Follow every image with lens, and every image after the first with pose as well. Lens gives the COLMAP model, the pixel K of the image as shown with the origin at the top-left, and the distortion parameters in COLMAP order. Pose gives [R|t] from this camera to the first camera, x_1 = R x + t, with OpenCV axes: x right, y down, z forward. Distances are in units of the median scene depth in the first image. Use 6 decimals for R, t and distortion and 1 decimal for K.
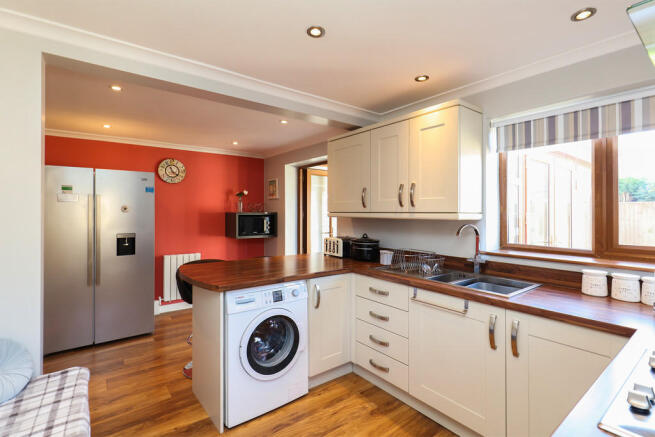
lens RADIAL K [[313.3, 0, 327.5], [0, 313.3, 218.5], [0, 0, 1]] dist [0.000206, 0.000083]
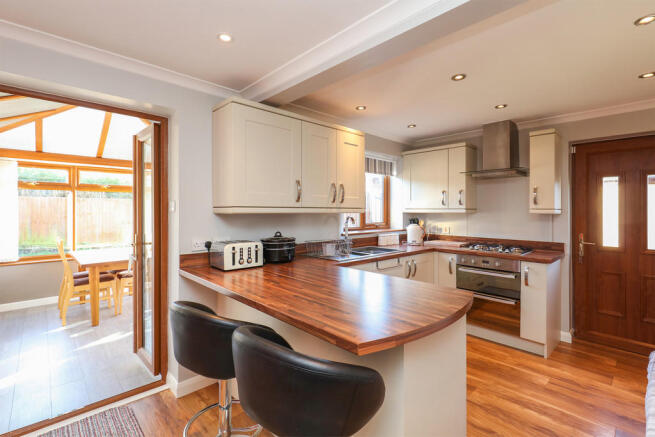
lens RADIAL K [[299.1, 0, 323.4], [0, 299.1, 215.7], [0, 0, 1]] dist [0.018405, -0.000122]
pose [[-0.099279, -0.024646, 0.994754, -0.735270], [0.013941, 0.999561, 0.026156, -0.016647], [-0.994962, 0.016465, -0.098892, 0.978040]]
